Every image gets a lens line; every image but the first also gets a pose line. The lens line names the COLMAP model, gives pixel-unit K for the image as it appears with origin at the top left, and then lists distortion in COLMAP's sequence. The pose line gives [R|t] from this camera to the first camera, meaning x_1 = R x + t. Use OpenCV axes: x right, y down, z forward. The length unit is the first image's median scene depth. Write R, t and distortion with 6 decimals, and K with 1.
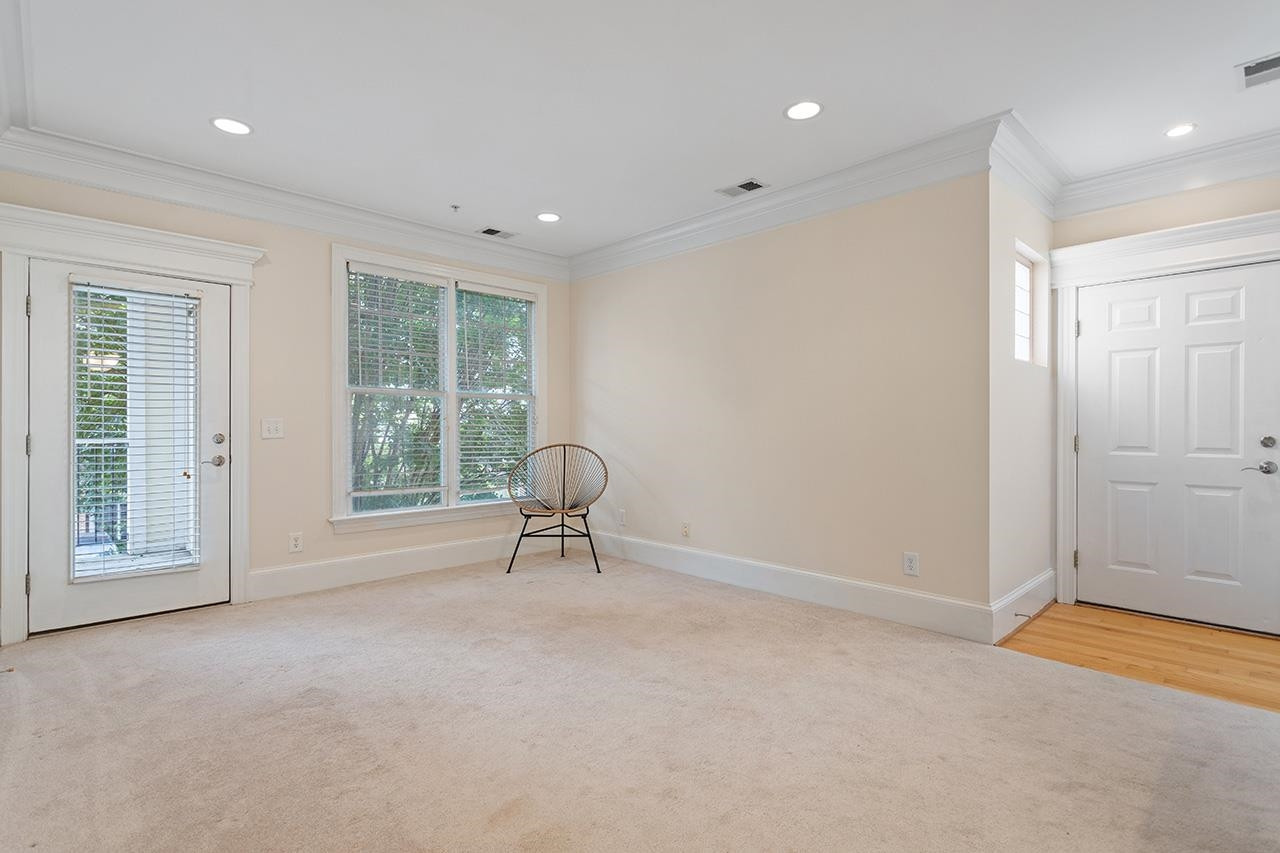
lens RADIAL K [[613.5, 0, 640.0], [0, 613.5, 426.5], [0, 0, 1]] dist [0.003189, 0.000585]
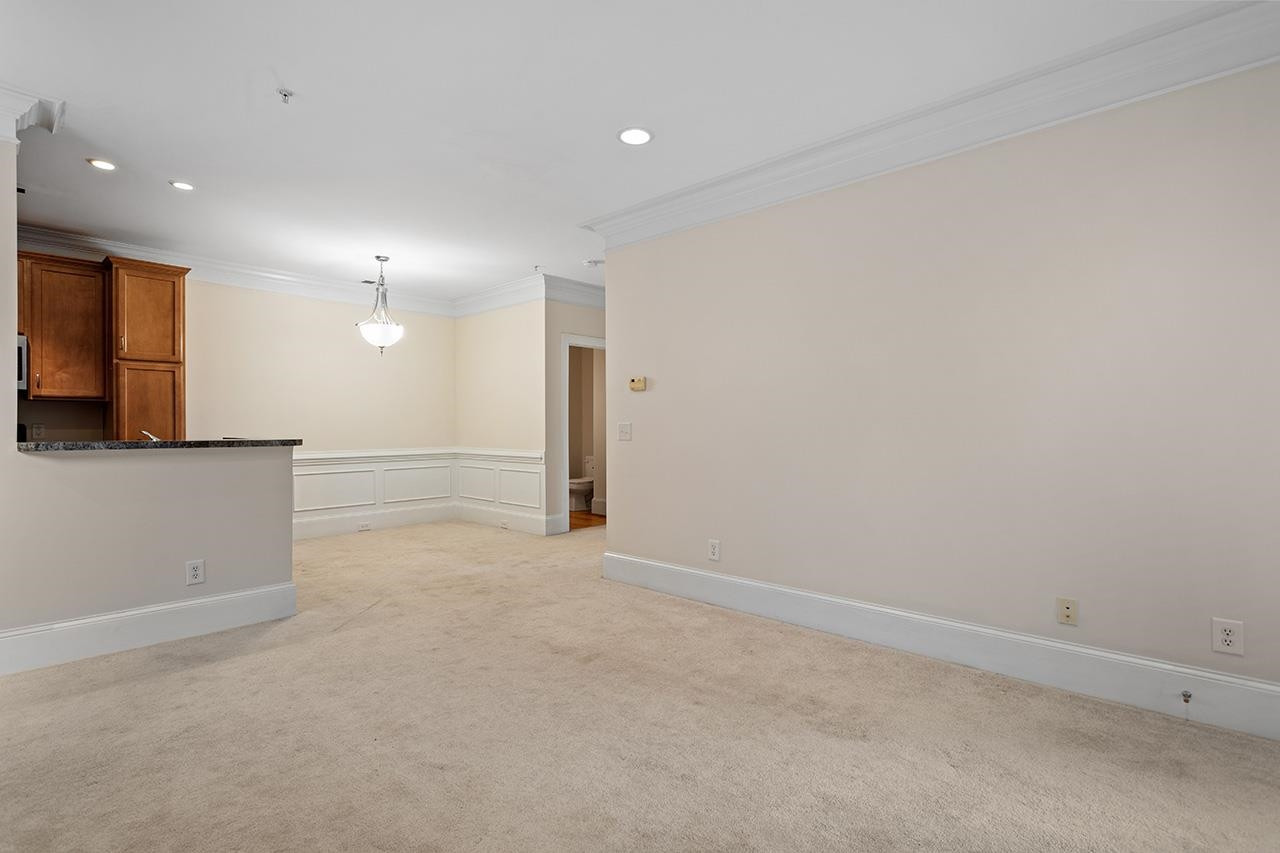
lens RADIAL K [[606.3, 0, 634.0], [0, 606.3, 428.8], [0, 0, 1]] dist [0.000810, 0.001221]
pose [[-0.998724, 0.002184, -0.050451, -0.116913], [0.001992, 0.999991, 0.003849, -0.001997], [0.050459, 0.003744, -0.998719, 1.213431]]
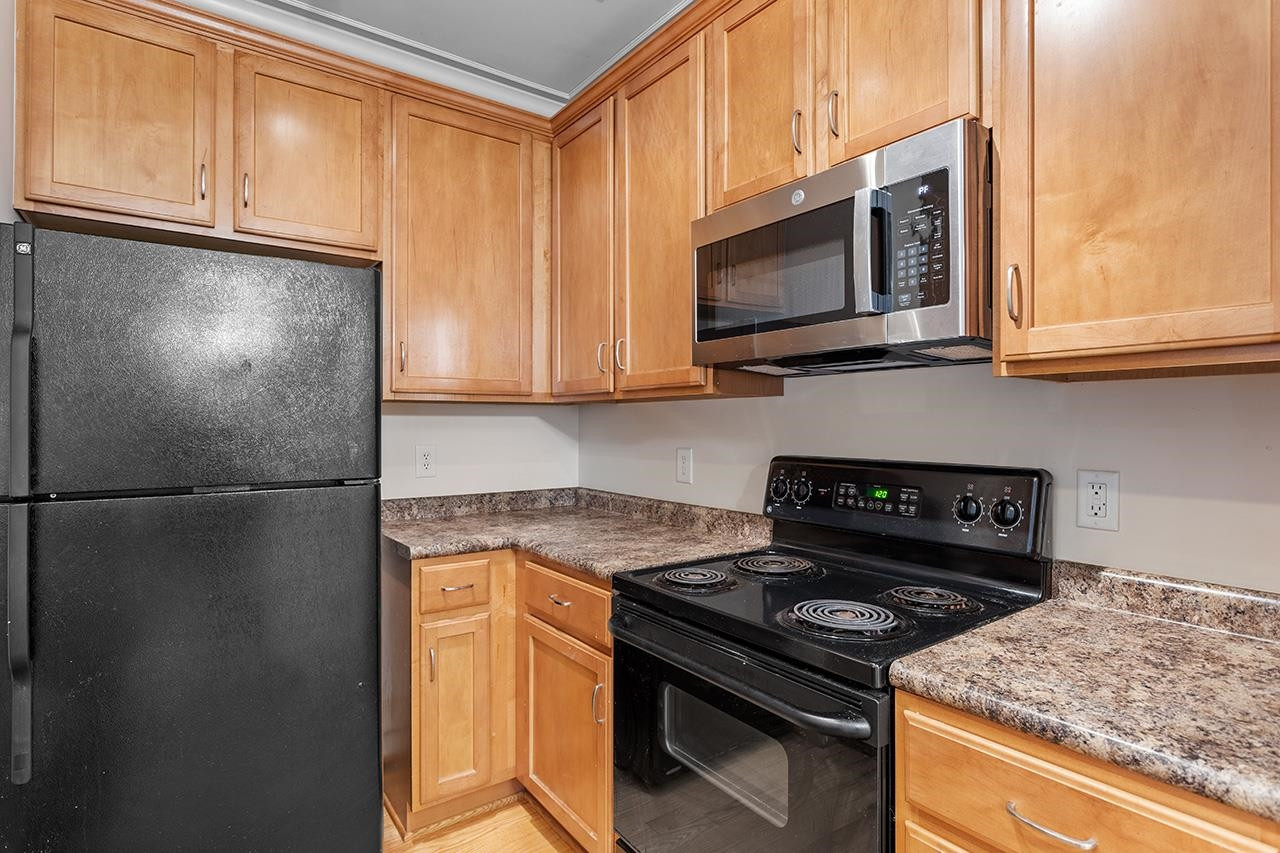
lens RADIAL K [[643.9, 0, 633.9], [0, 643.9, 421.3], [0, 0, 1]] dist [-0.007215, 0.001452]
pose [[0.136040, 0.005803, 0.990686, 0.647832], [-0.001249, 0.999983, -0.005686, -0.032505], [-0.990703, -0.000464, 0.136045, 0.134512]]
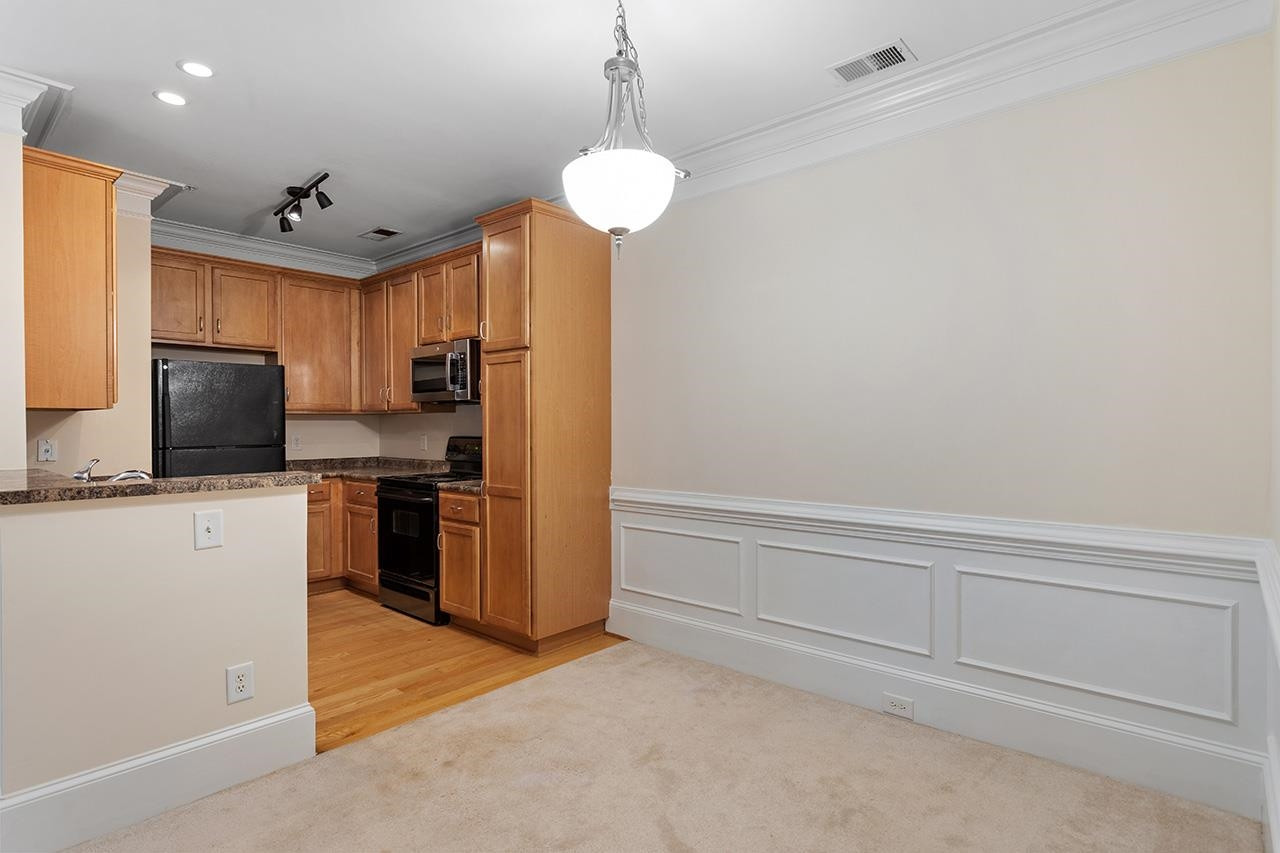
lens RADIAL K [[654.1, 0, 632.8], [0, 654.1, 431.0], [0, 0, 1]] dist [-0.001962, -0.000071]
pose [[-0.074134, -0.008454, 0.997212, -0.136208], [0.001731, 0.999961, 0.008606, -0.029879], [-0.997247, 0.002364, -0.074117, -0.162391]]
